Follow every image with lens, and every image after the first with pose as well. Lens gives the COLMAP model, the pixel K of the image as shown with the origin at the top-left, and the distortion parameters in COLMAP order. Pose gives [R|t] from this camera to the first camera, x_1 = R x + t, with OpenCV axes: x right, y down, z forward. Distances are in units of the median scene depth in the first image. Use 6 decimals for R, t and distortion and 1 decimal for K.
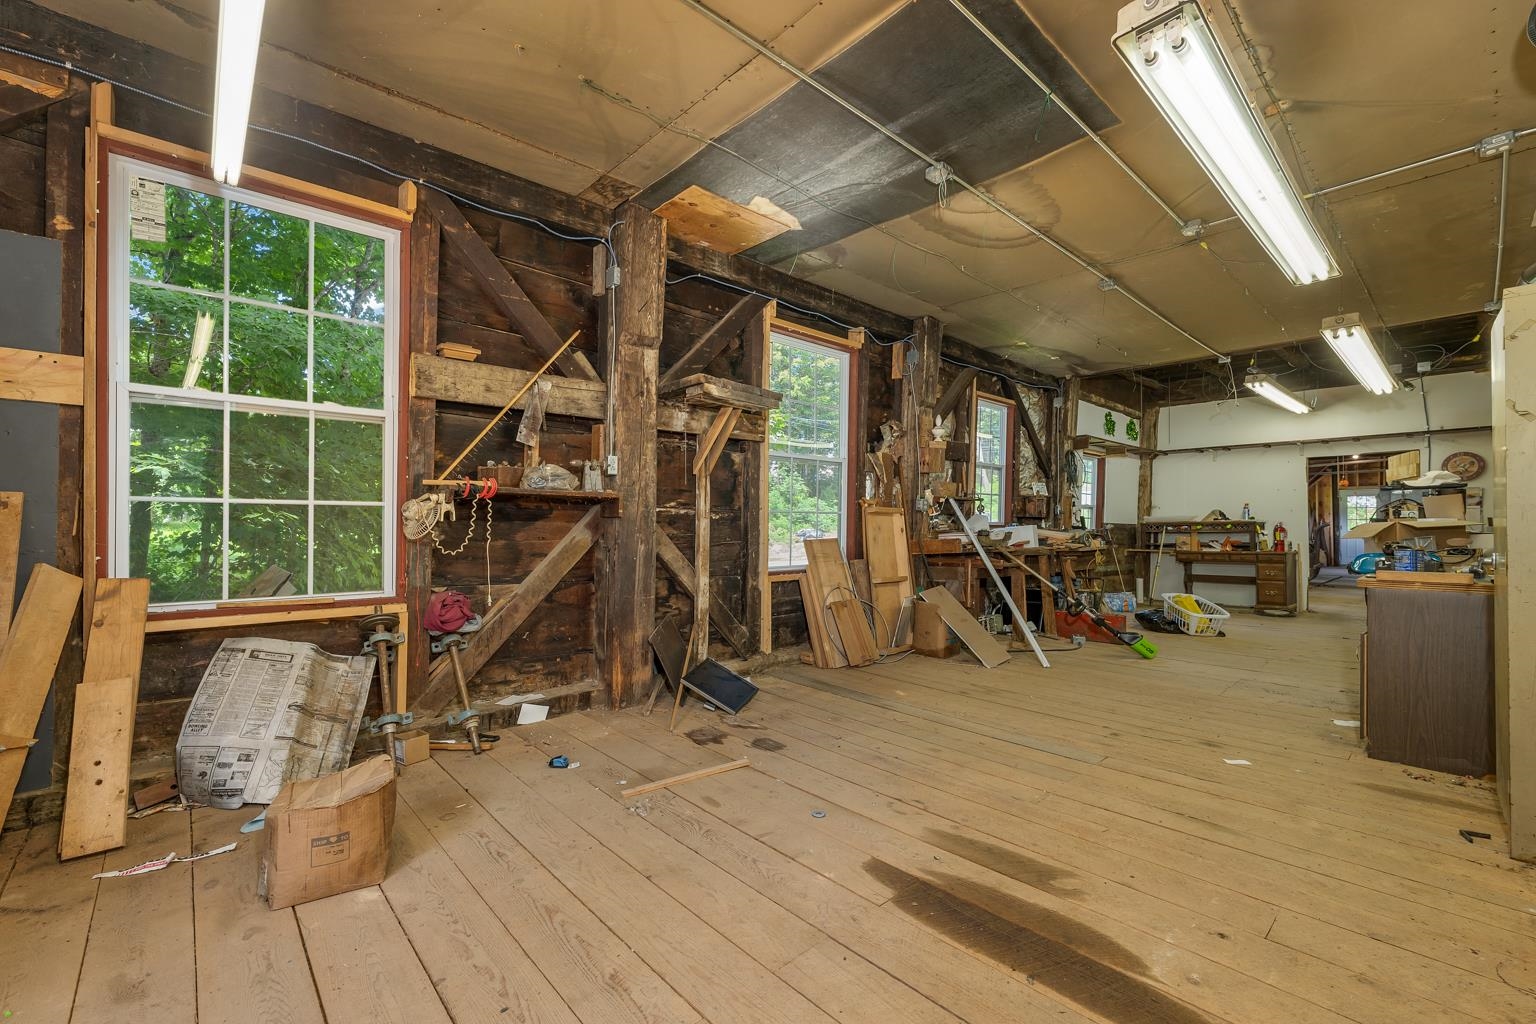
lens RADIAL K [[637.8, 0, 755.5], [0, 637.8, 528.8], [0, 0, 1]] dist [-0.000793, -0.000097]
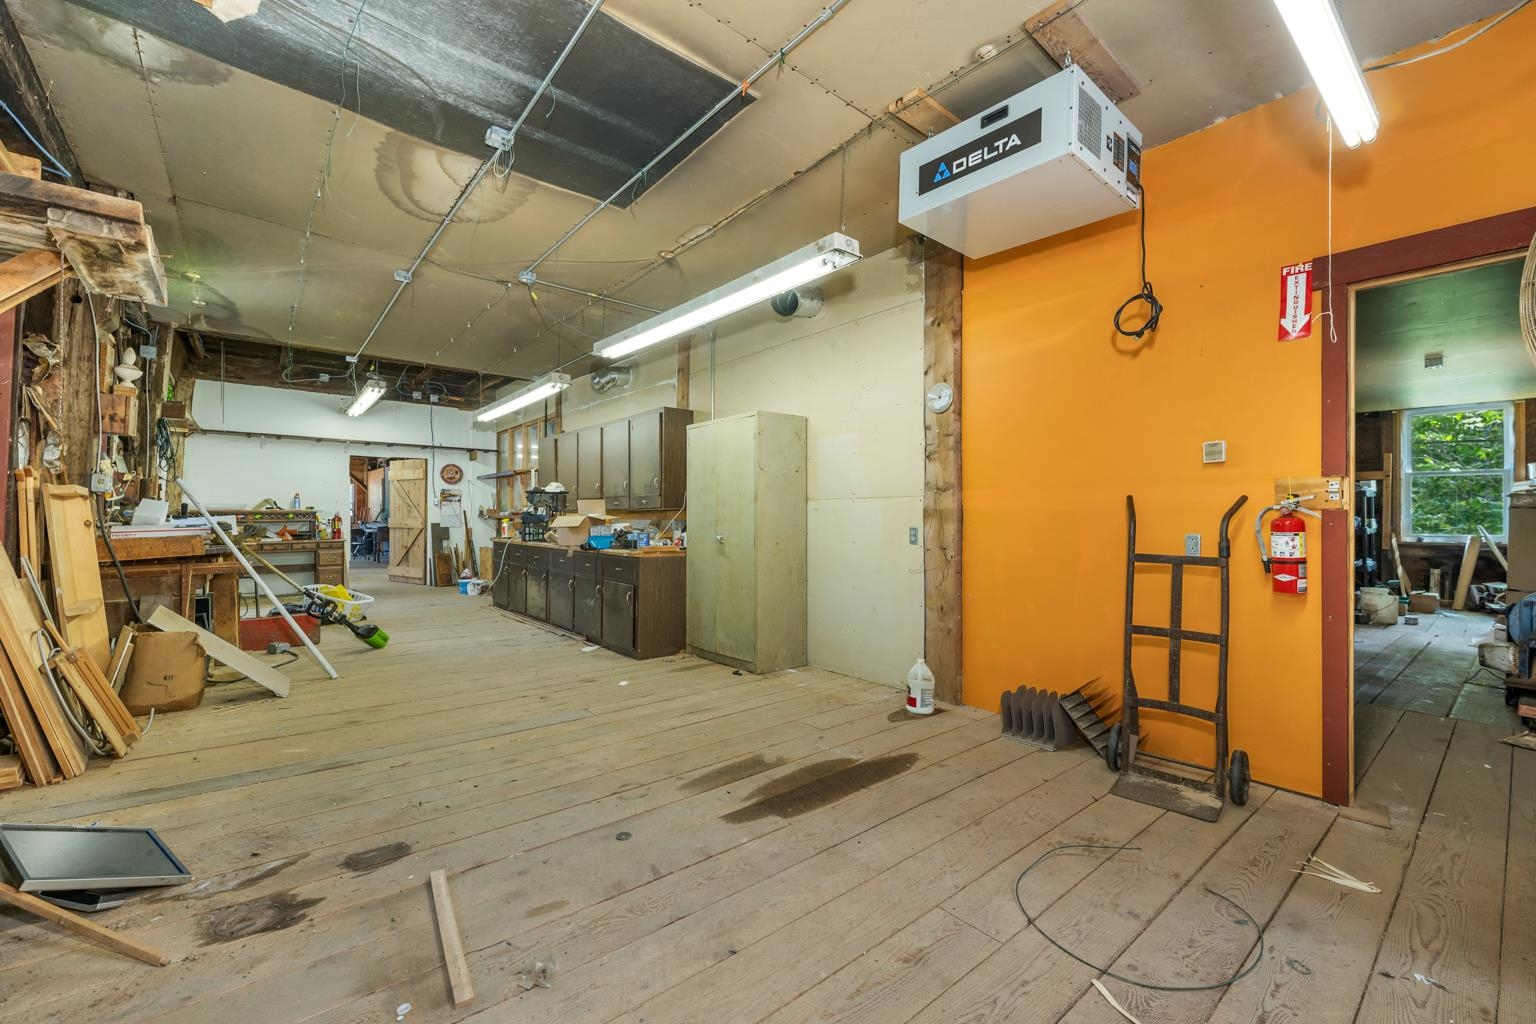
lens RADIAL K [[637.8, 0, 755.5], [0, 637.8, 528.8], [0, 0, 1]] dist [-0.000793, -0.000097]
pose [[0.038621, -0.018803, 0.999077, -0.624264], [-0.004355, 0.999810, 0.018986, -0.014126], [-0.999244, -0.005084, 0.038531, 0.594576]]
